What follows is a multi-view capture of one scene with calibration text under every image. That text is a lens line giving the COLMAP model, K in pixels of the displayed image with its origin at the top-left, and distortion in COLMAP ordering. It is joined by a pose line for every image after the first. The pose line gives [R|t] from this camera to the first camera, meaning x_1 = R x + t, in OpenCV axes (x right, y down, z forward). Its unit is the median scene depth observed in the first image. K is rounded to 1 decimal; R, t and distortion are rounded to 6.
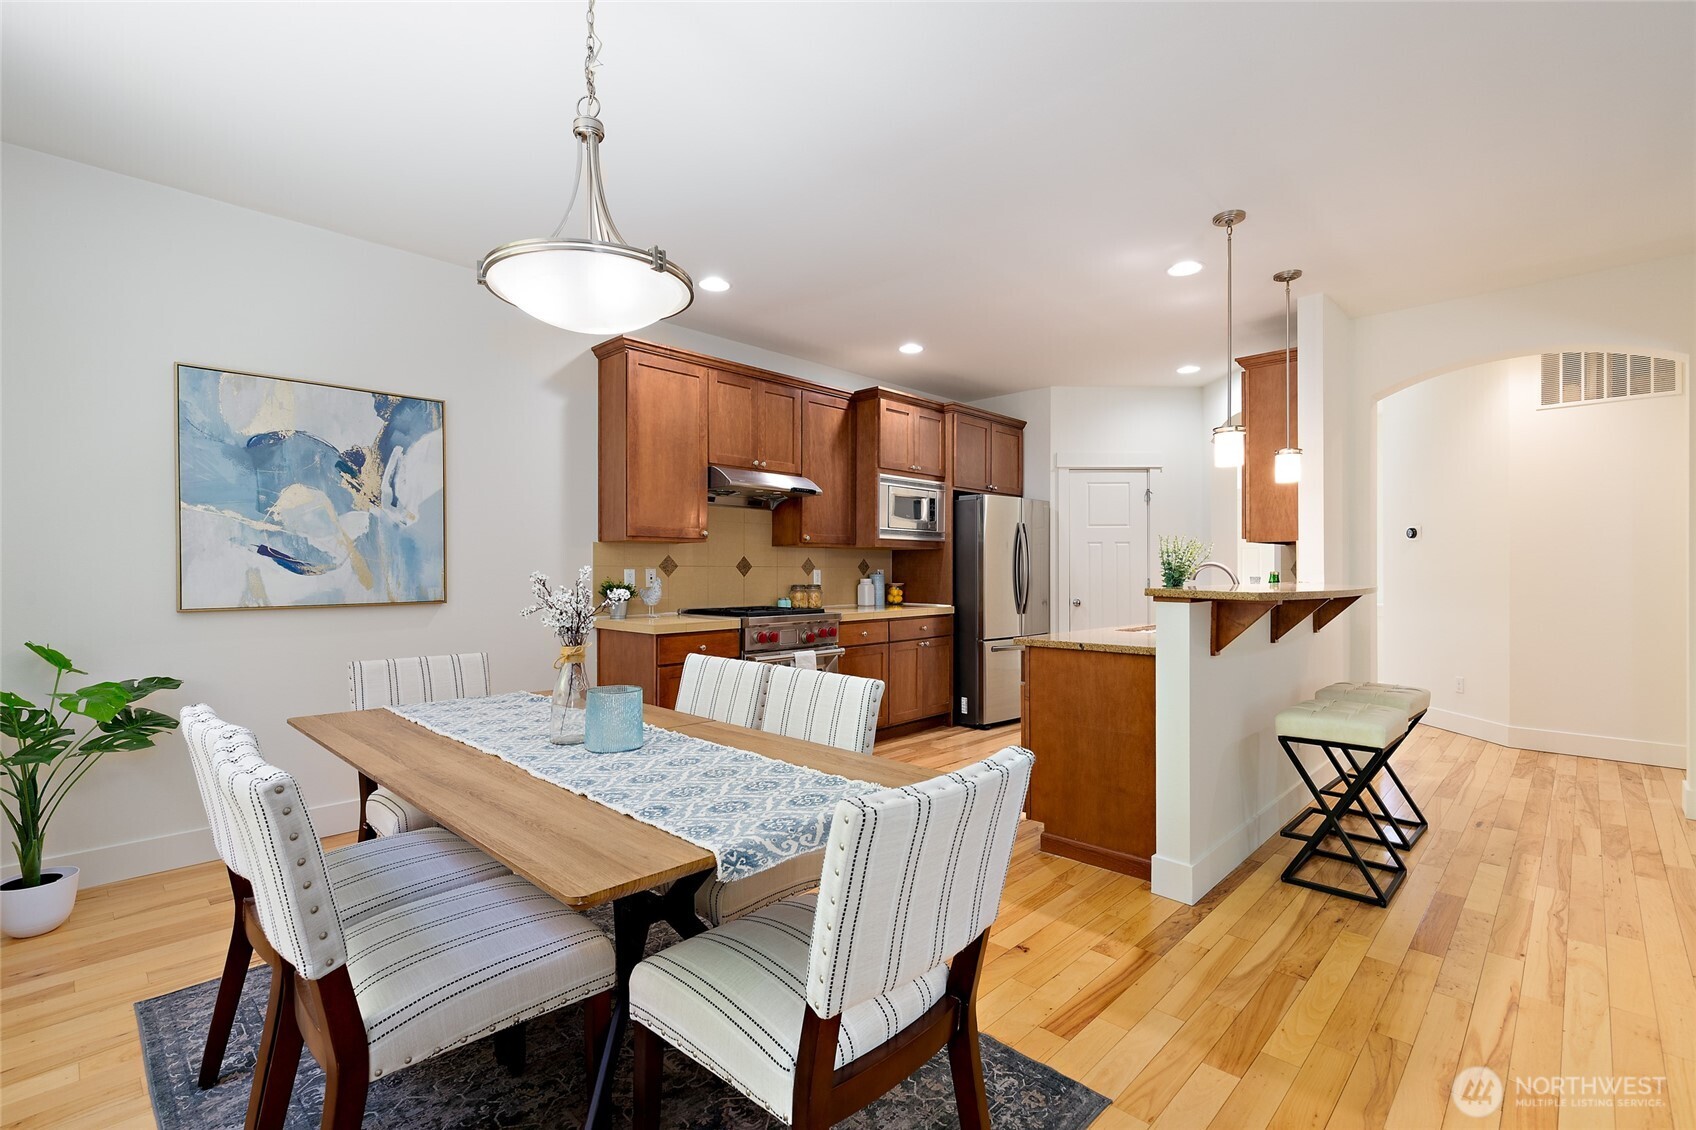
lens RADIAL K [[760.2, 0, 841.4], [0, 760.2, 566.1], [0, 0, 1]] dist [0.006997, -0.002212]
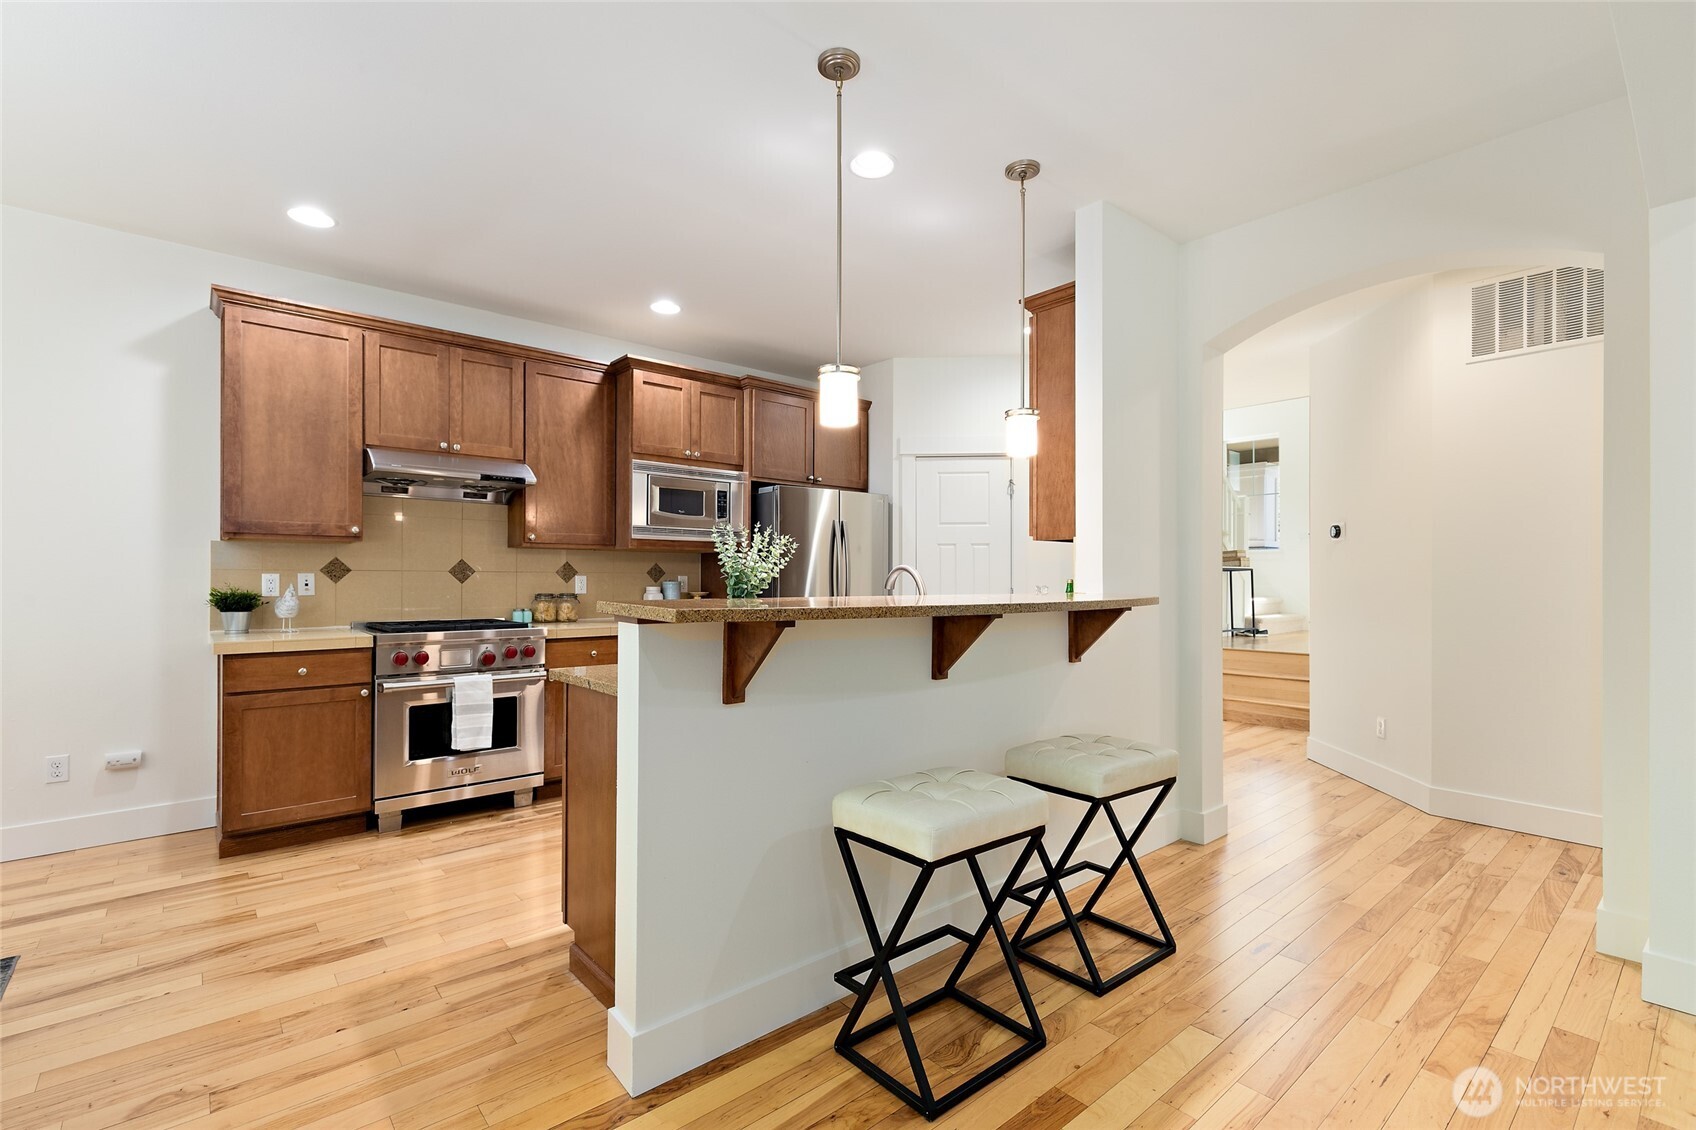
lens RADIAL K [[760.2, 0, 844.3], [0, 760.2, 576.0], [0, 0, 1]] dist [0.006997, -0.002212]
pose [[0.995881, 0.003147, -0.090613, 0.381303], [-0.002965, 0.999993, 0.002141, 0.002682], [0.090619, -0.001863, 0.995884, 0.207476]]
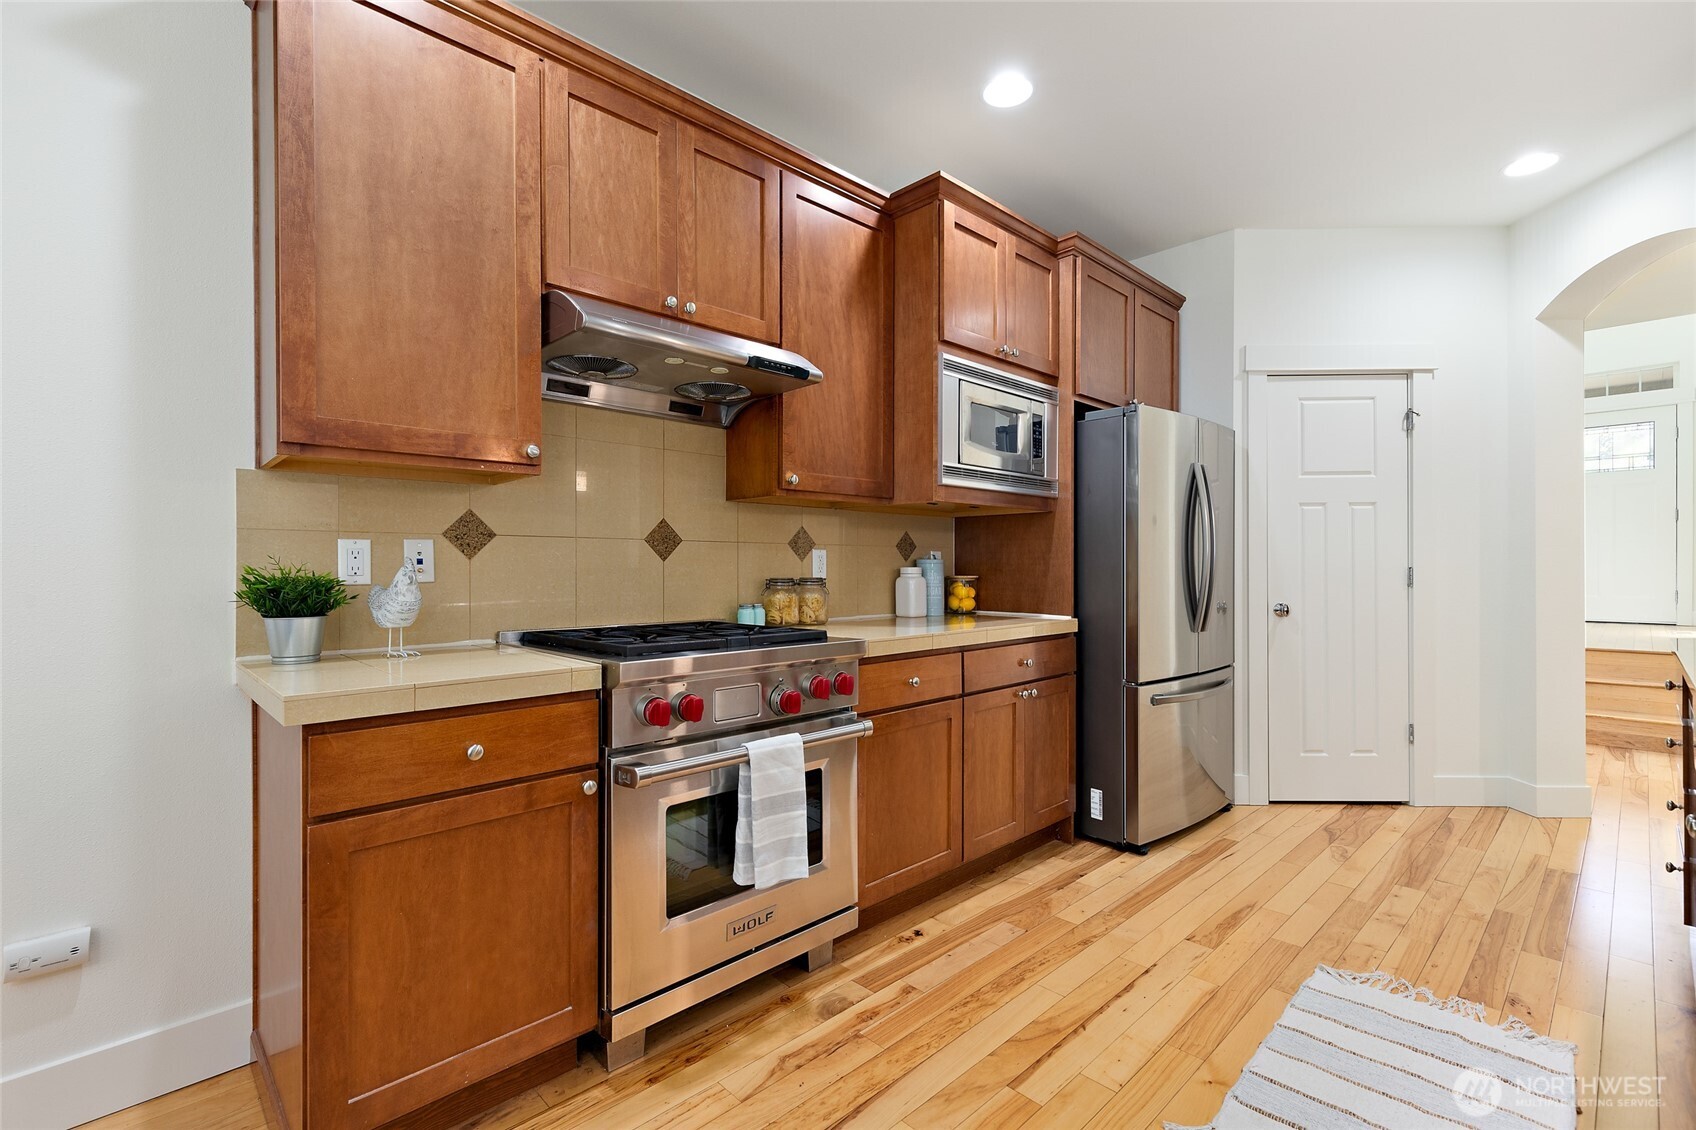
lens RADIAL K [[760.2, 0, 843.6], [0, 760.2, 567.3], [0, 0, 1]] dist [0.006997, -0.002212]
pose [[0.999496, -0.001837, -0.031688, 0.001680], [0.002018, 0.999982, 0.005678, 0.015959], [0.031677, -0.005739, 0.999482, 0.538053]]
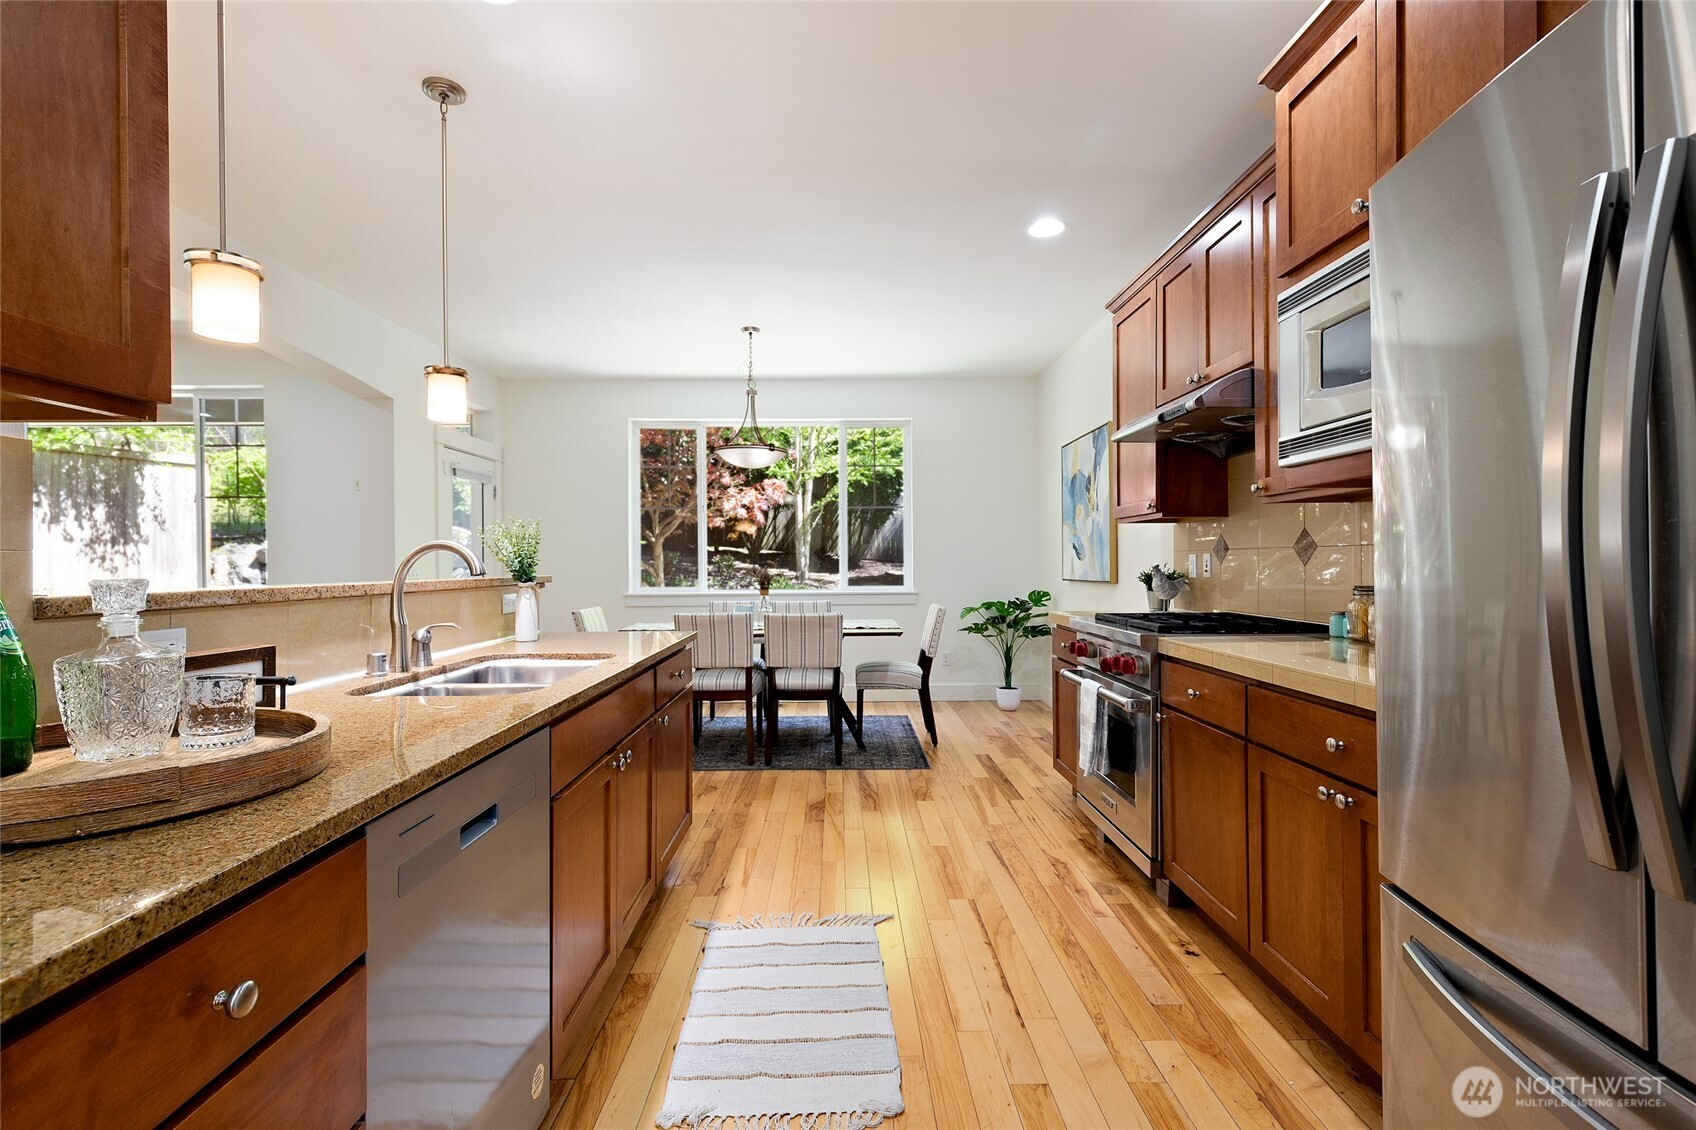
lens RADIAL K [[760.2, 0, 849.4], [0, 760.2, 564.5], [0, 0, 1]] dist [0.006997, -0.002212]
pose [[-0.704512, 0.007575, -0.709652, 0.502876], [0.010781, 0.999942, -0.000030, 0.010215], [0.709610, -0.007672, -0.704553, 1.192952]]
